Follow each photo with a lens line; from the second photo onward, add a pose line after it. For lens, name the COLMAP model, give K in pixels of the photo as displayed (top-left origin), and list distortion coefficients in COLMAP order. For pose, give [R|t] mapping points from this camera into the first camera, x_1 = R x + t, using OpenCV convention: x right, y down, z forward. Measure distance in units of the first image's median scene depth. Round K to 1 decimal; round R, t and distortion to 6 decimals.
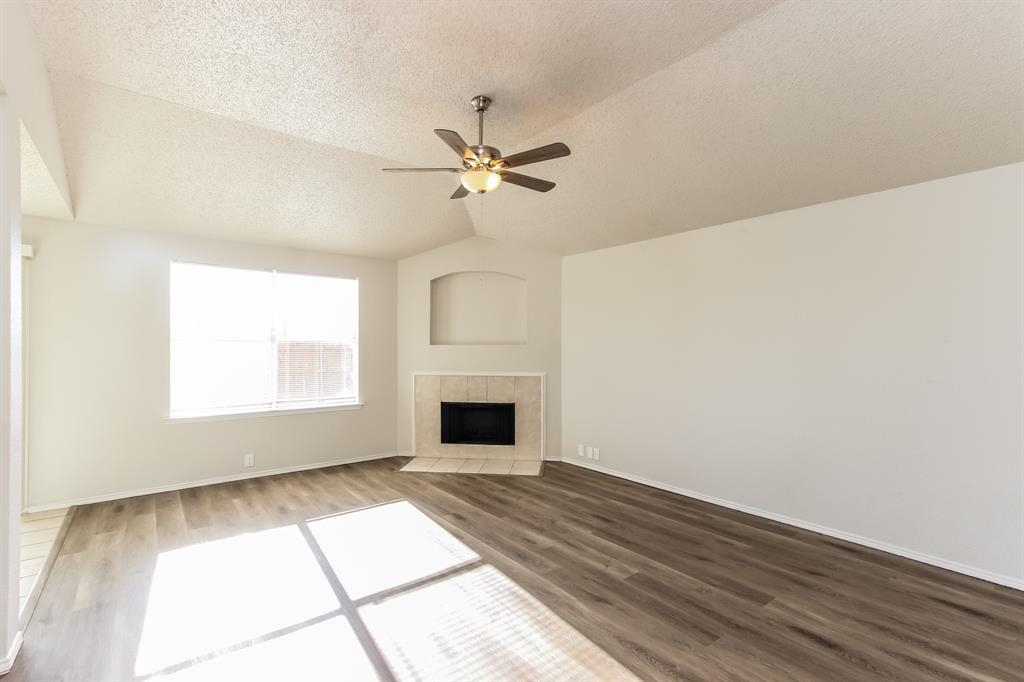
lens RADIAL K [[473.5, 0, 508.2], [0, 473.5, 338.0], [0, 0, 1]] dist [0.010118, 0.003155]
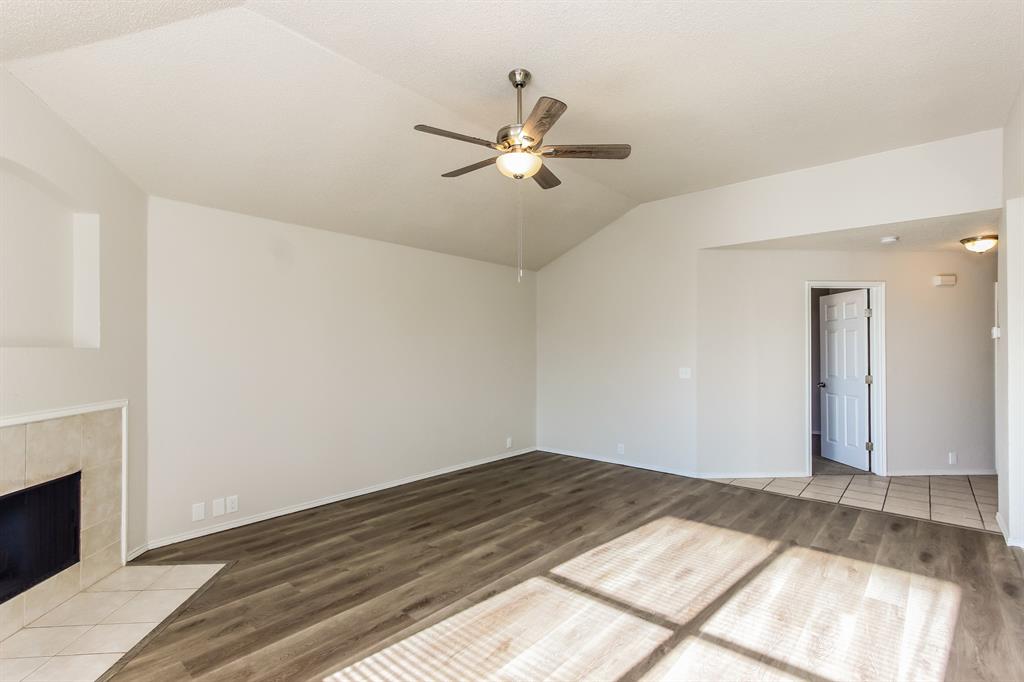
lens RADIAL K [[473.5, 0, 502.2], [0, 473.5, 349.7], [0, 0, 1]] dist [0.010118, 0.003155]
pose [[-0.181211, -0.001392, 0.983443, -0.699842], [-0.019498, 0.999808, -0.002178, 0.014178], [-0.983251, -0.019570, -0.181203, 0.902633]]
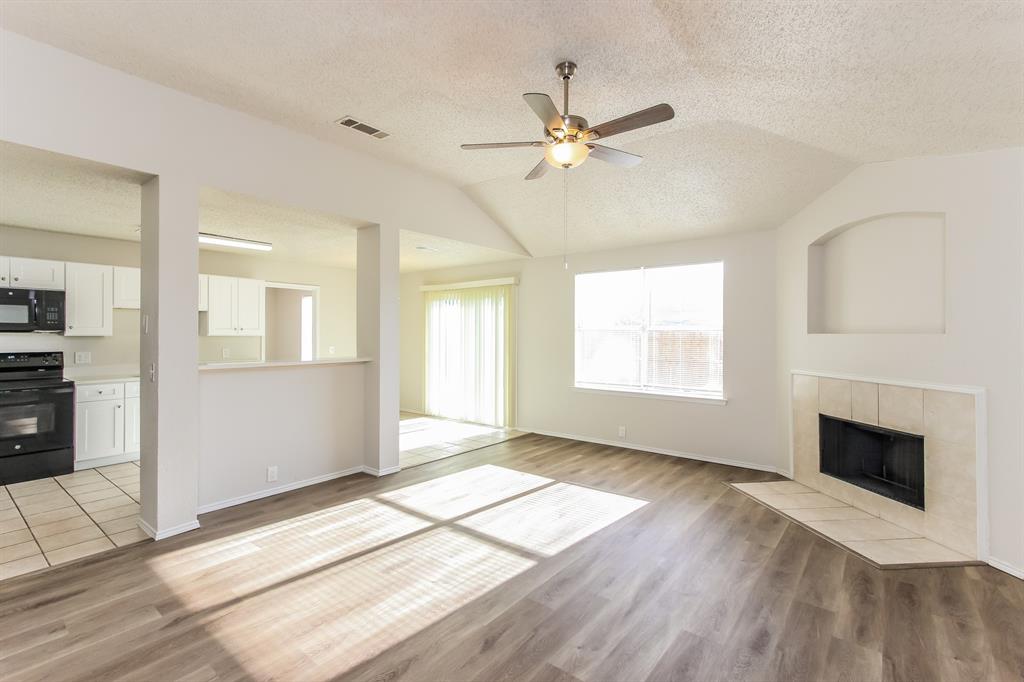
lens RADIAL K [[473.5, 0, 506.9], [0, 473.5, 334.2], [0, 0, 1]] dist [0.010118, 0.003155]
pose [[0.225043, -0.001661, -0.974347, 0.608392], [0.016118, 0.999868, 0.002018, 0.008681], [0.974215, -0.016158, 0.225040, 0.516948]]
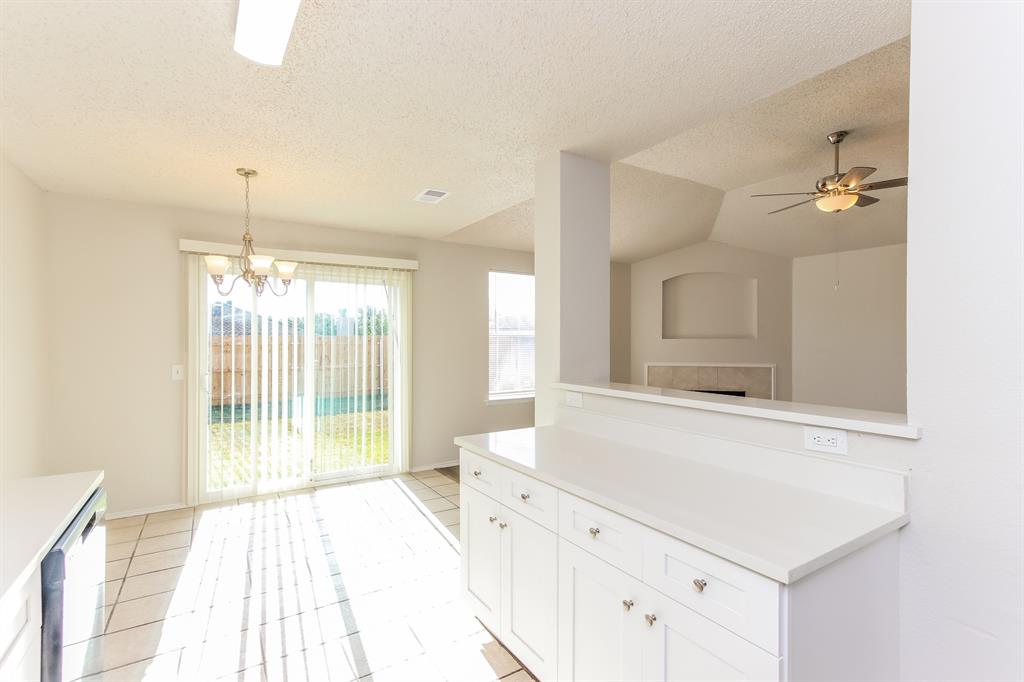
lens RADIAL K [[473.5, 0, 505.7], [0, 473.5, 335.1], [0, 0, 1]] dist [0.010118, 0.003155]
pose [[0.995974, -0.003984, -0.089553, -0.591176], [0.004562, 0.999970, 0.006246, -0.004899], [0.089525, -0.006629, 0.995962, -0.205911]]
